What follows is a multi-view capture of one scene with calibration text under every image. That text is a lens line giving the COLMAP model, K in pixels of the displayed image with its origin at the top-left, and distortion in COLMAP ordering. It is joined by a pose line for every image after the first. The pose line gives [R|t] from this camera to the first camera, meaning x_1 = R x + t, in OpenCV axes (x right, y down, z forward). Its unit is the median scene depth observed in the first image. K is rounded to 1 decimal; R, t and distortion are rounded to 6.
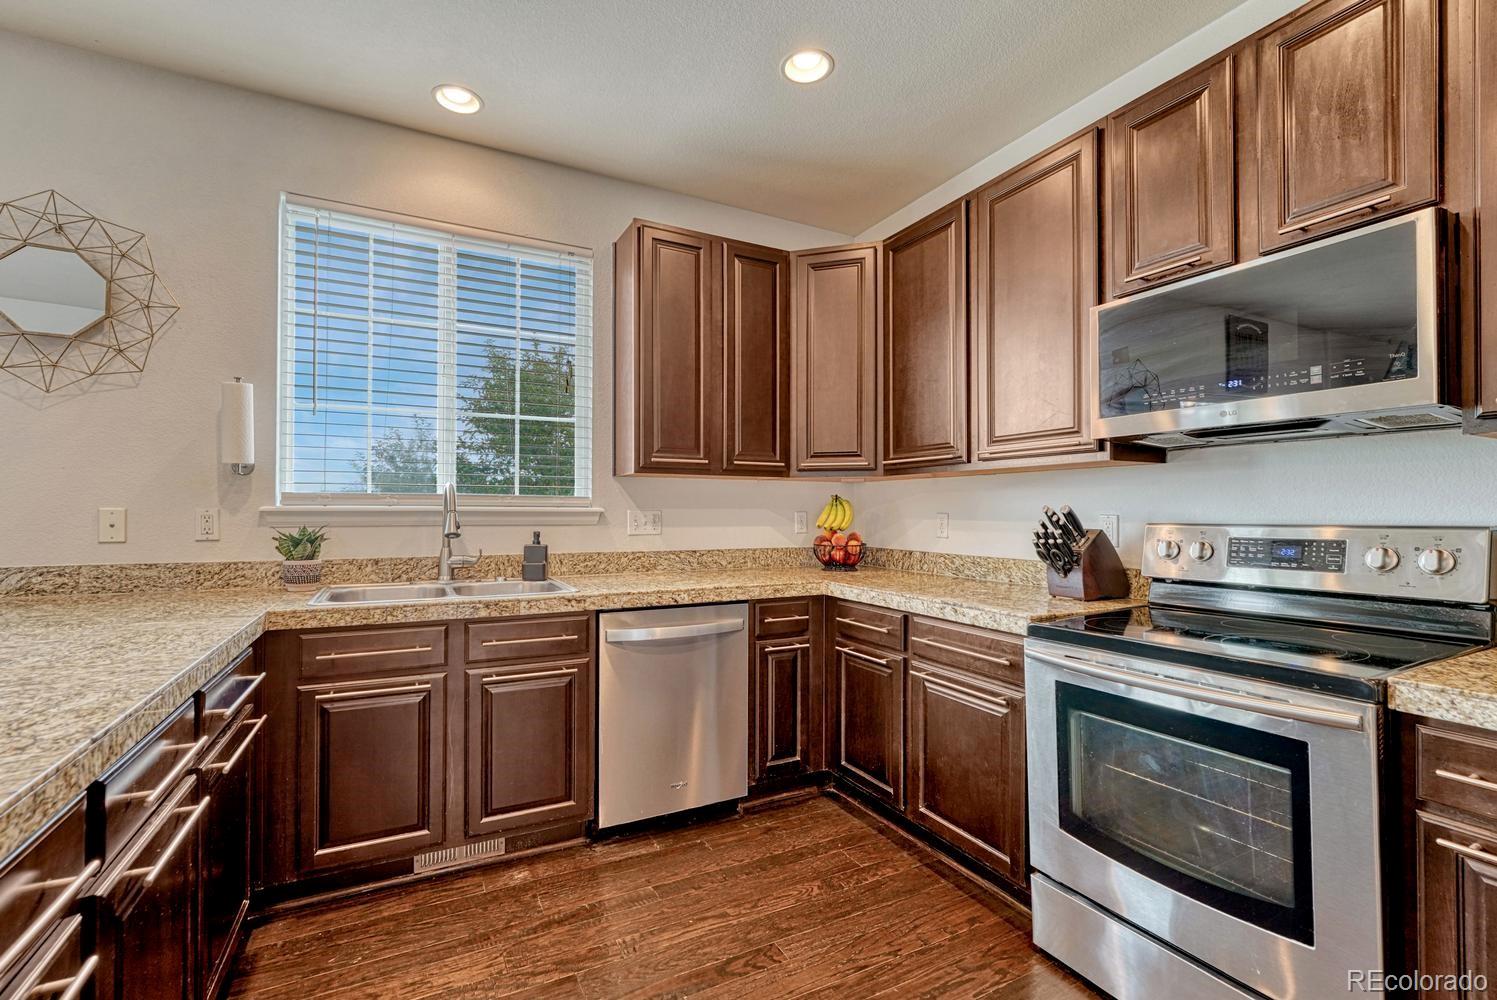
lens RADIAL K [[660.1, 0, 745.2], [0, 660.1, 504.5], [0, 0, 1]] dist [-0.005779, -0.000278]
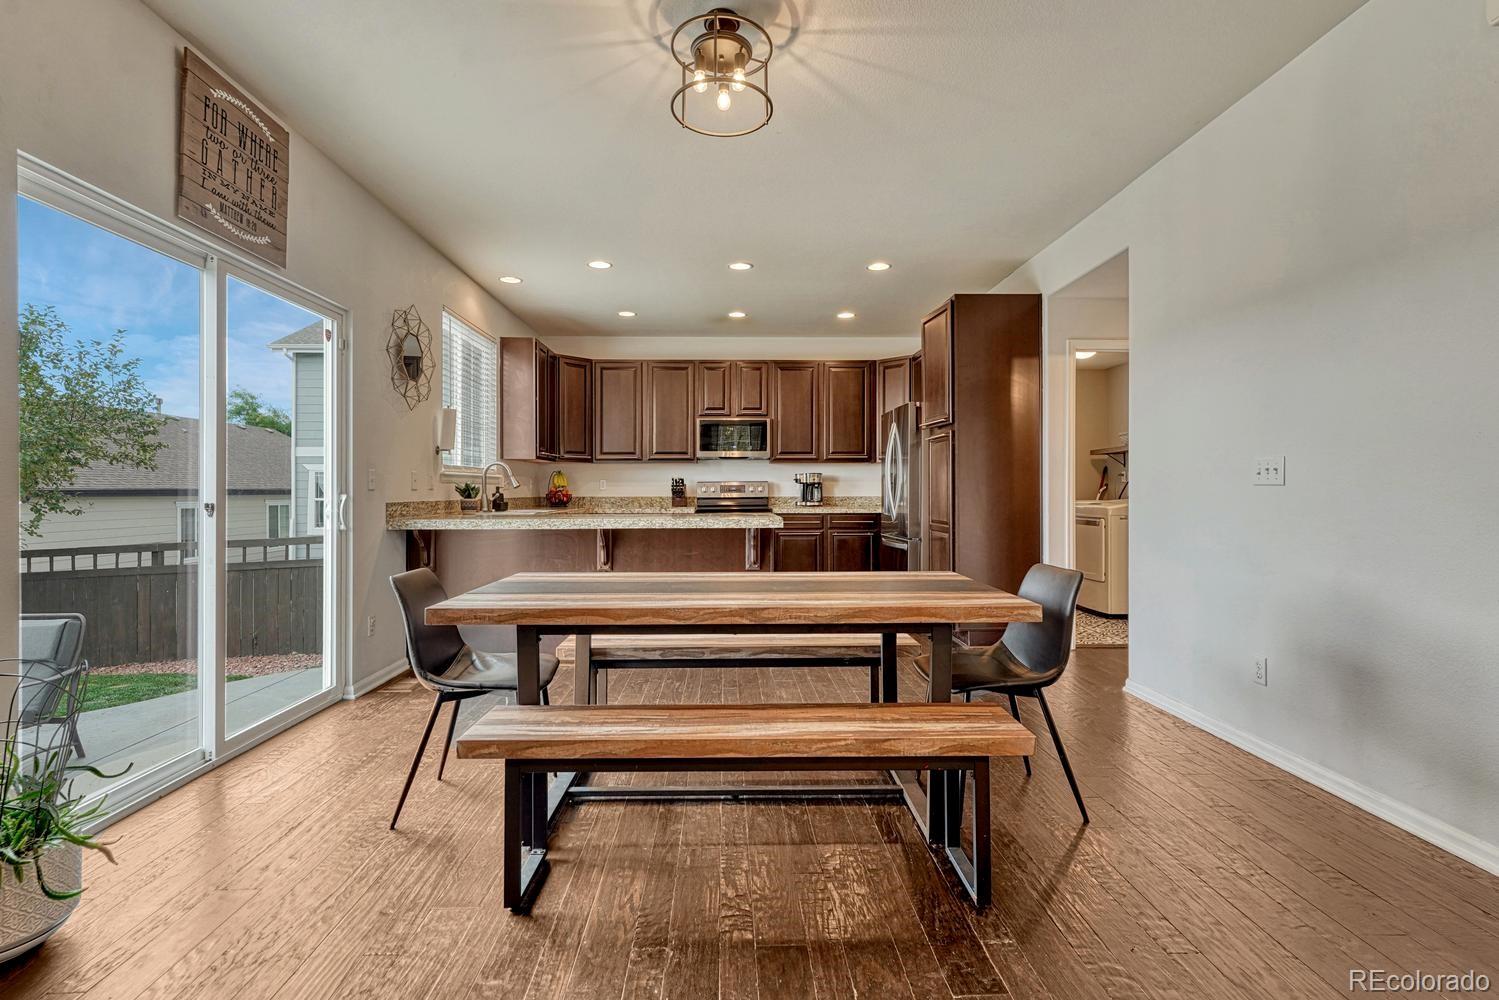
lens RADIAL K [[715.6, 0, 745.5], [0, 715.6, 492.0], [0, 0, 1]] dist [0.001104, -0.000452]
pose [[0.438008, -0.007132, 0.898943, -2.355553], [-0.005617, 0.999927, 0.010670, 0.037060], [-0.898954, -0.009723, 0.437936, -0.743976]]
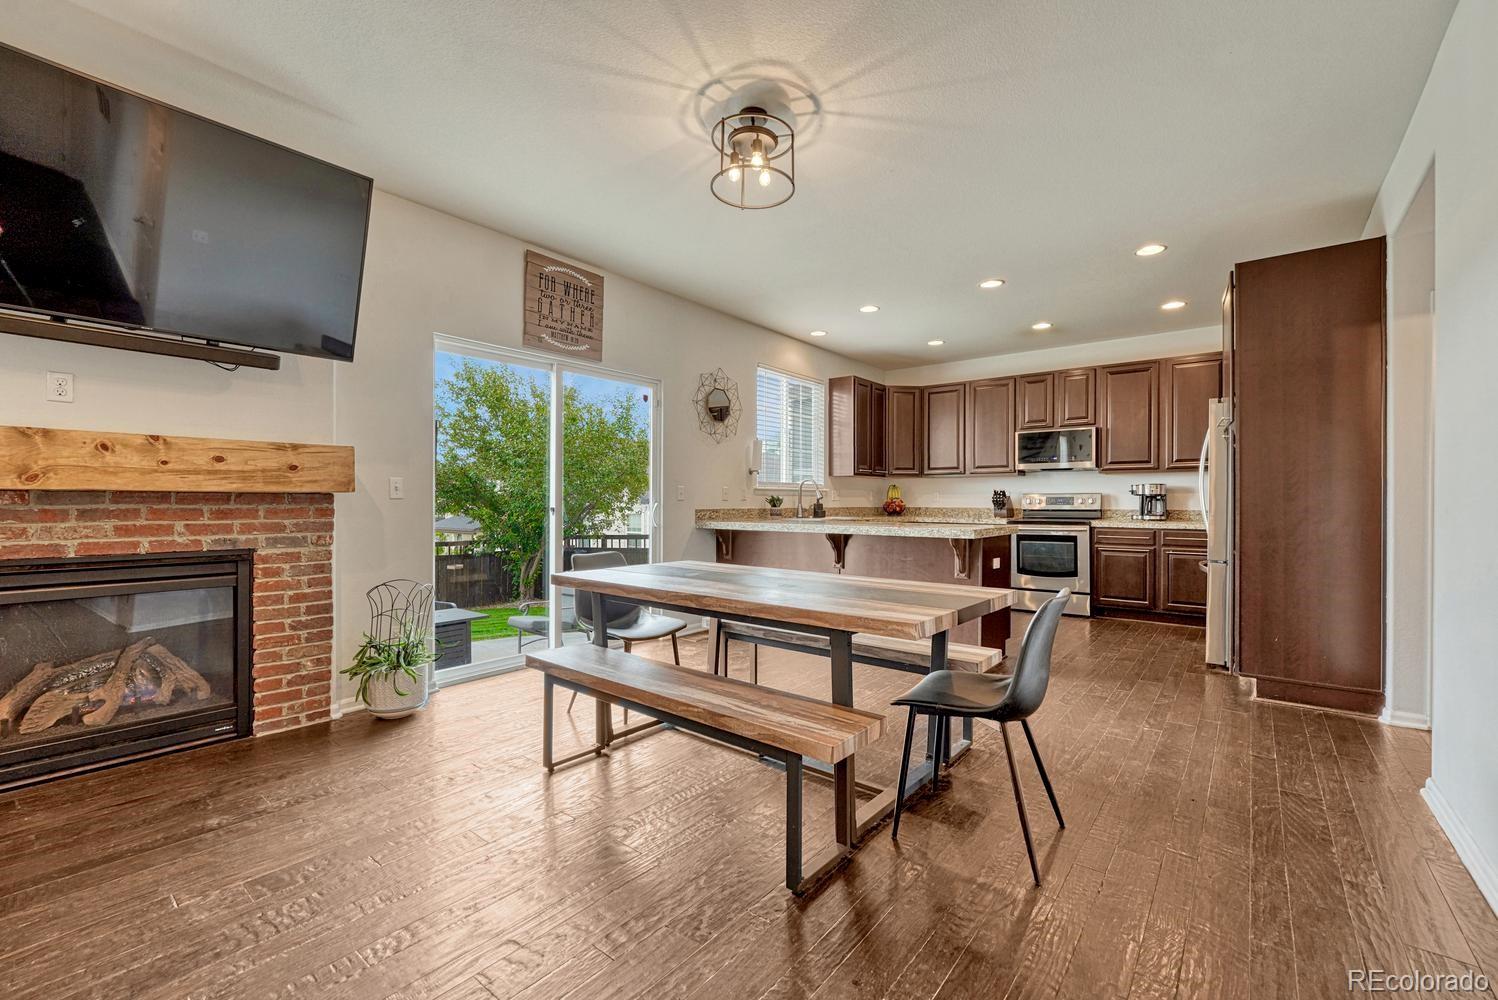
lens RADIAL K [[628.9, 0, 744.8], [0, 628.9, 504.5], [0, 0, 1]] dist [-0.009686, 0.000441]
pose [[0.918462, -0.003182, 0.395497, -1.852495], [-0.003545, 0.999861, 0.016278, 0.033171], [-0.395494, -0.016353, 0.918323, -1.312391]]
